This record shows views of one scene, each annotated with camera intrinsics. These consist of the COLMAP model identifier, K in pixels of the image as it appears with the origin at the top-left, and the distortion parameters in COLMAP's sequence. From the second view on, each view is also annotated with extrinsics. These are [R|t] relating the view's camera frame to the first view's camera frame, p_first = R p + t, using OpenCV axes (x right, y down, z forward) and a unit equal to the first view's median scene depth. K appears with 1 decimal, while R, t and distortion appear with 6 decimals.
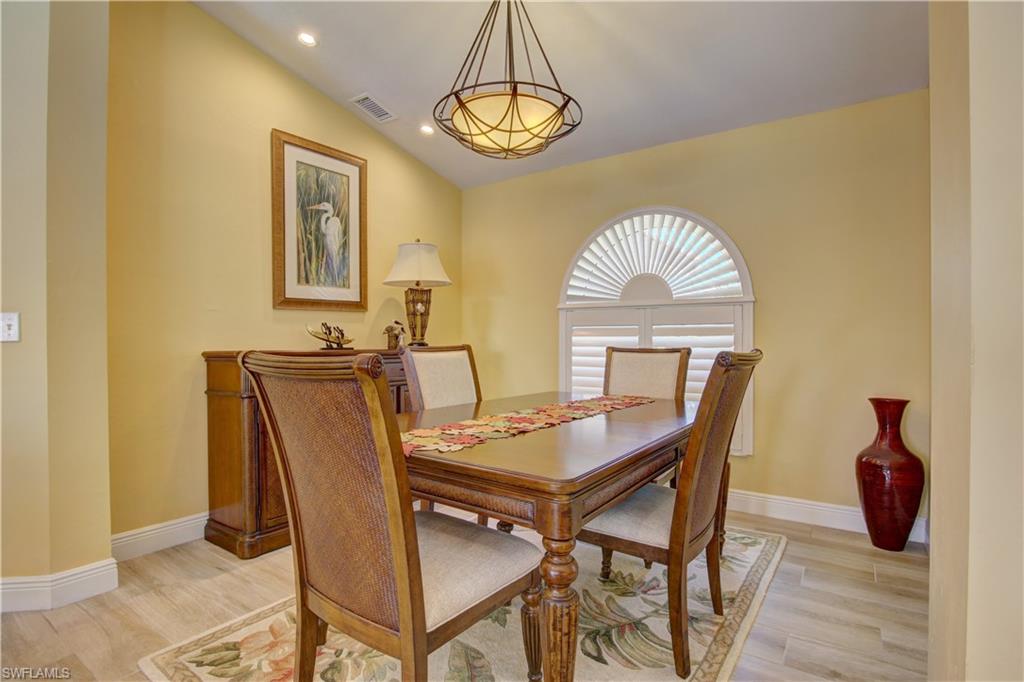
lens RADIAL K [[500.7, 0, 512.0], [0, 500.7, 341.0], [0, 0, 1]] dist [-0.020044, -0.001923]
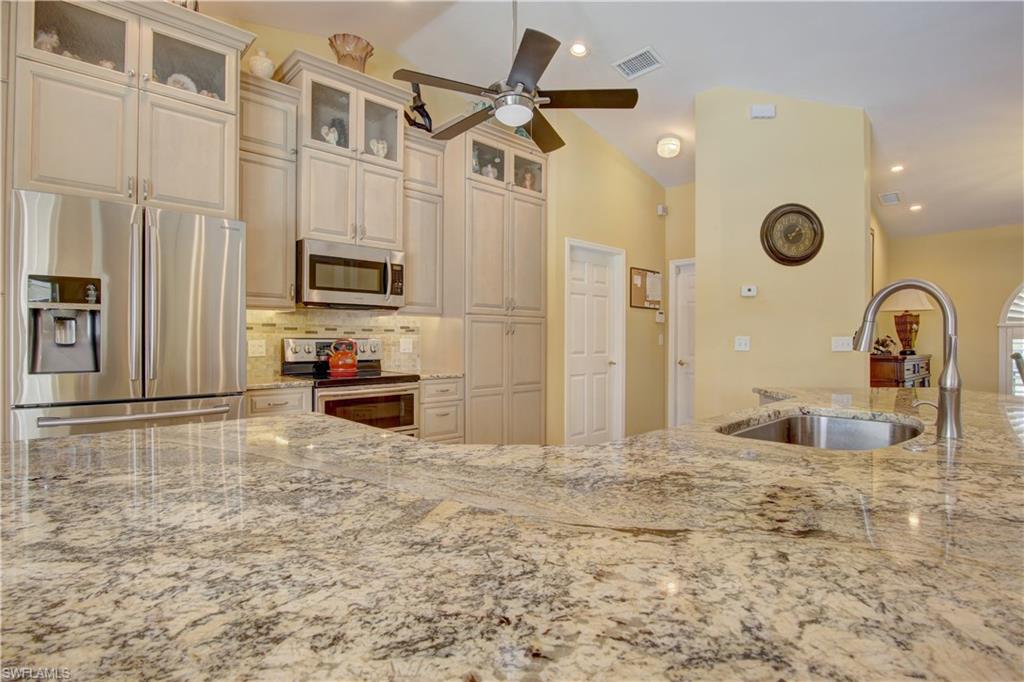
lens RADIAL K [[500.7, 0, 512.0], [0, 500.7, 341.0], [0, 0, 1]] dist [-0.020044, -0.001923]
pose [[0.976784, 0.002862, -0.214205, -1.117179], [-0.003600, 0.999989, -0.003053, -0.016399], [0.214194, 0.003753, 0.976784, -0.757464]]
